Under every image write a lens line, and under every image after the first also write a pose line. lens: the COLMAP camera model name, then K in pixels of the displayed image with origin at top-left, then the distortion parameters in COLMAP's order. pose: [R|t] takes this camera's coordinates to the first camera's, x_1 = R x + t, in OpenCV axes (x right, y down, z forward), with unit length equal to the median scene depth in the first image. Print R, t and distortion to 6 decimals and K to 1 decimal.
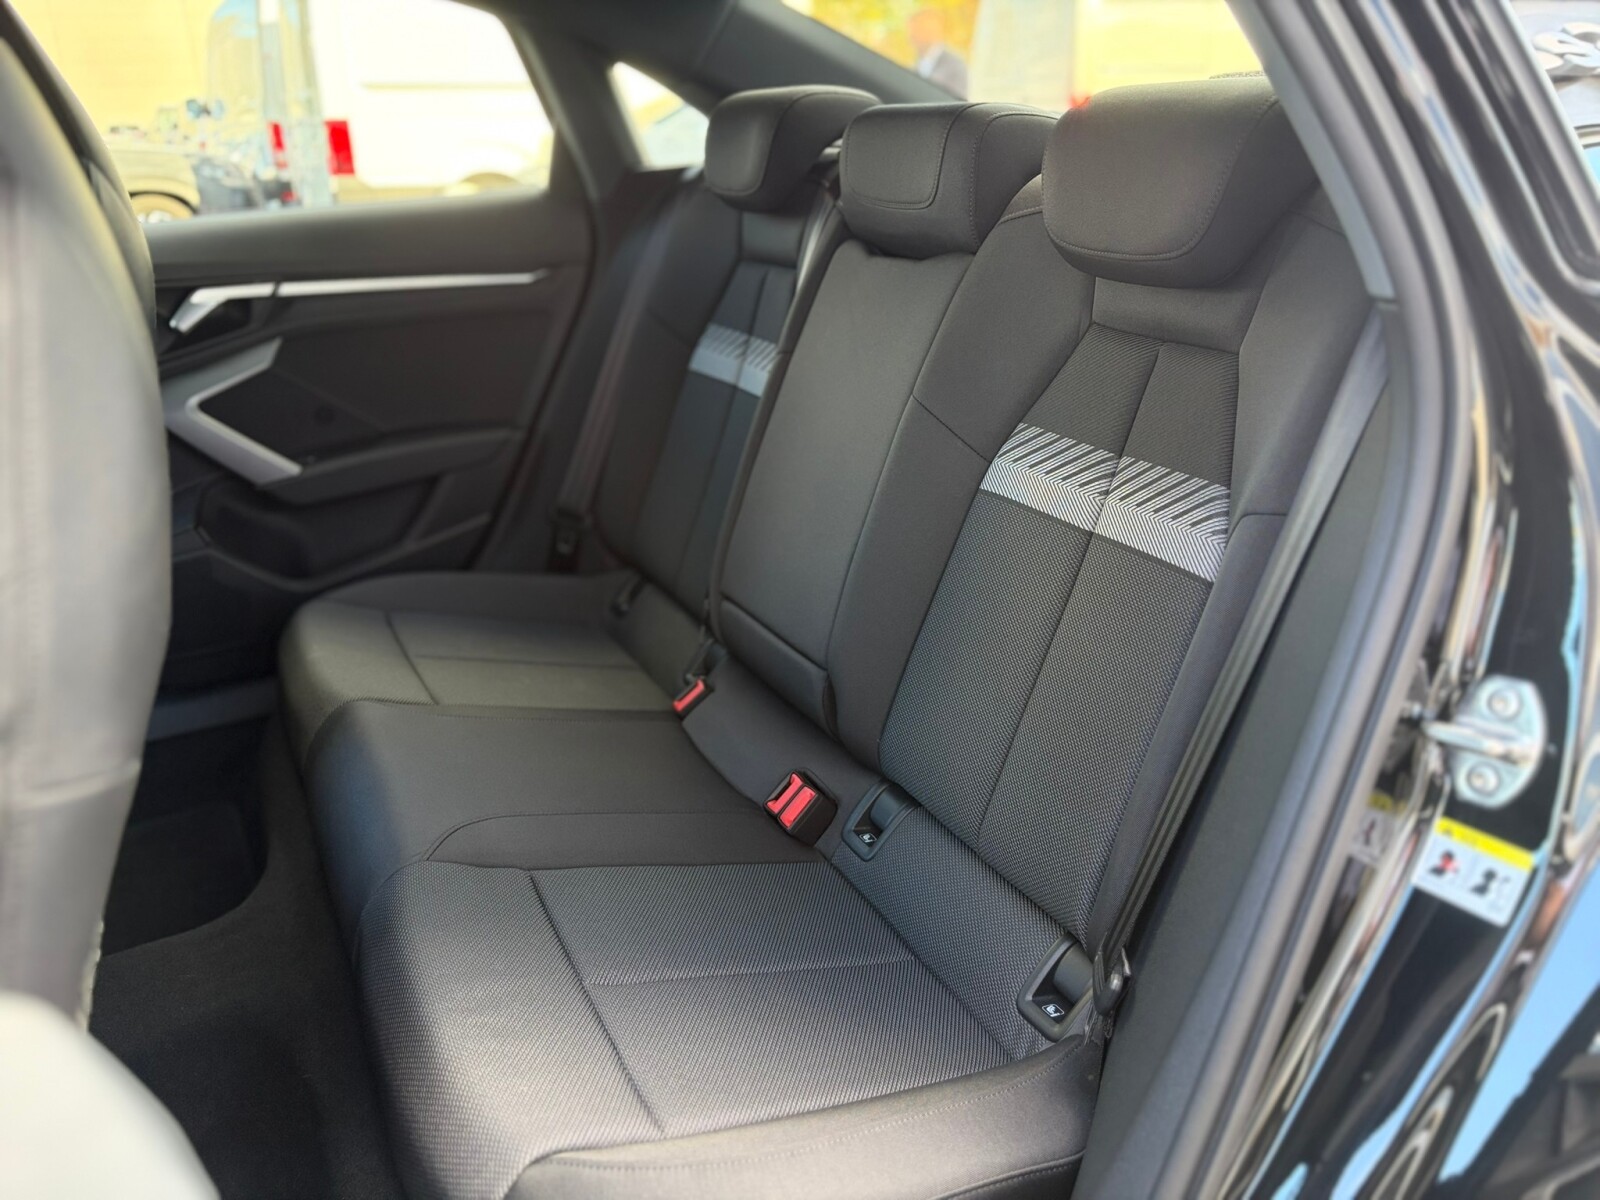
lens RADIAL K [[1205.0, 0, 809.1], [0, 1205.0, 593.3], [0, 0, 1]] dist [0.006702, -0.002429]
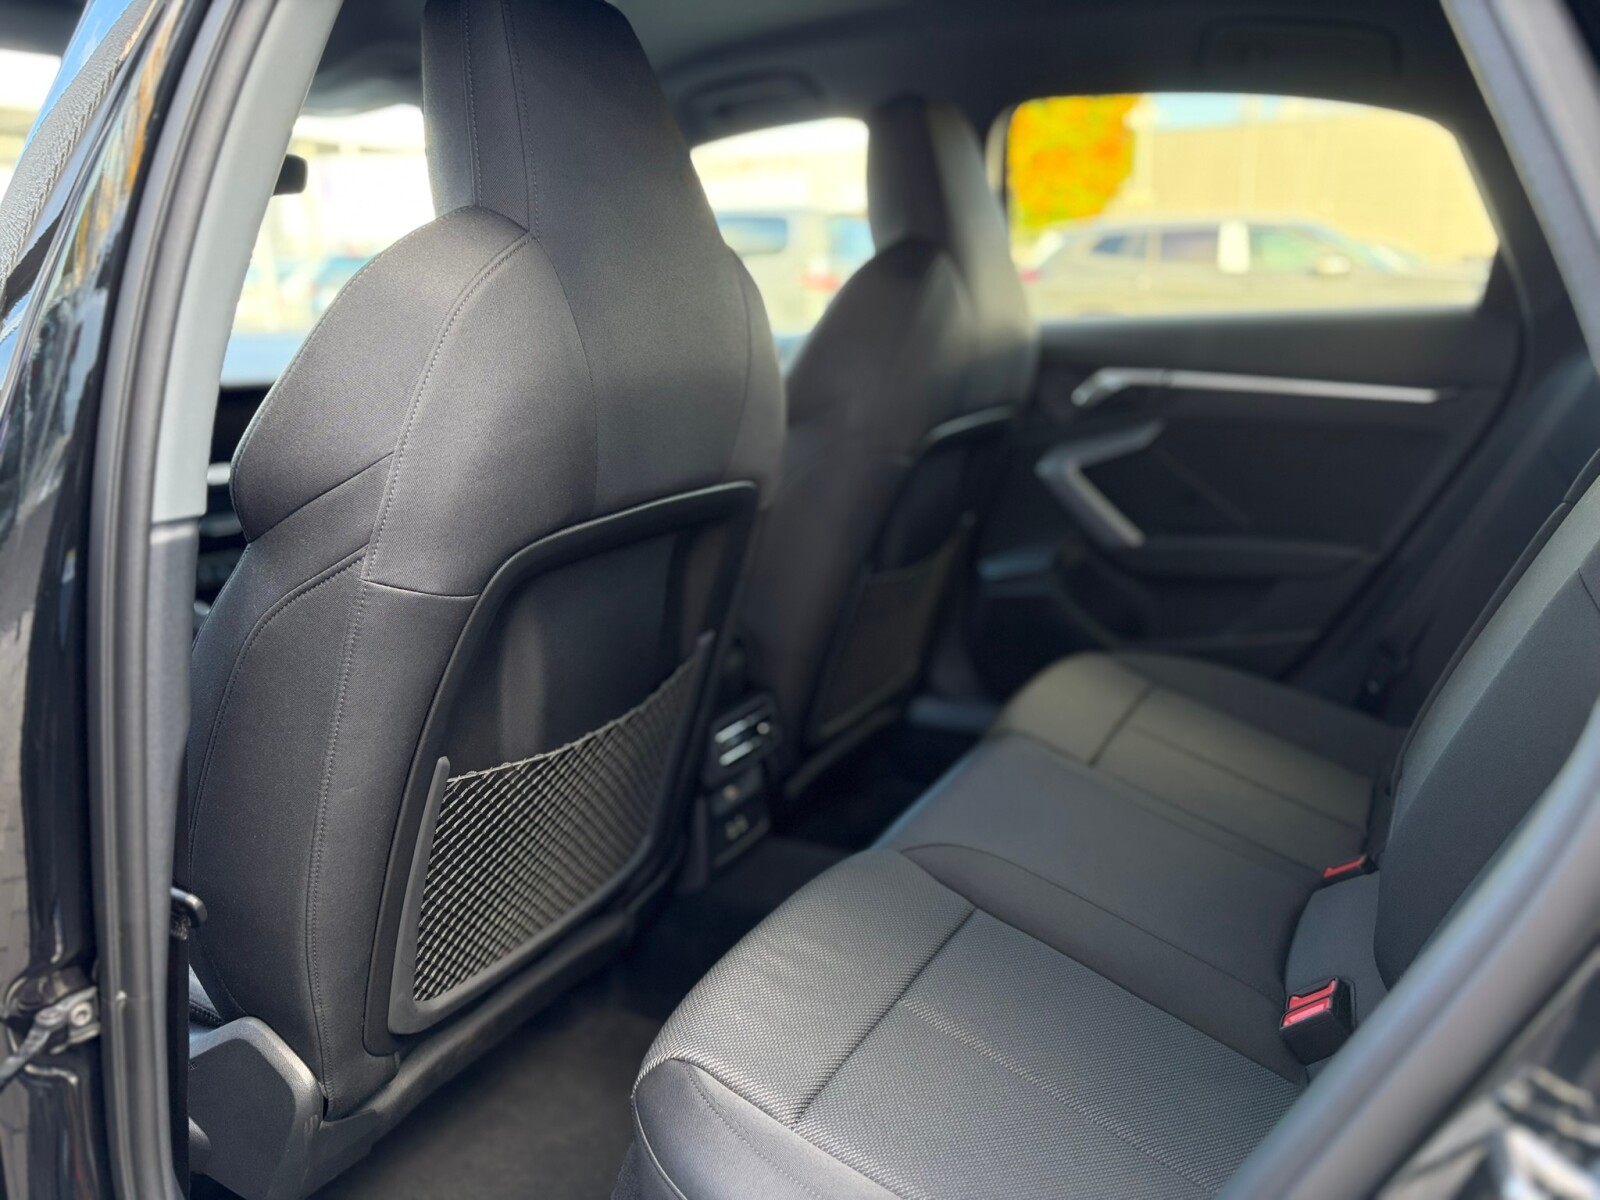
lens RADIAL K [[1205.0, 0, 809.1], [0, 1205.0, 593.3], [0, 0, 1]] dist [0.006702, -0.002429]
pose [[0.569711, 0.234311, -0.787736, 0.261679], [-0.311782, 0.948464, 0.056630, -0.024469], [0.760409, 0.213339, 0.613405, 0.113887]]
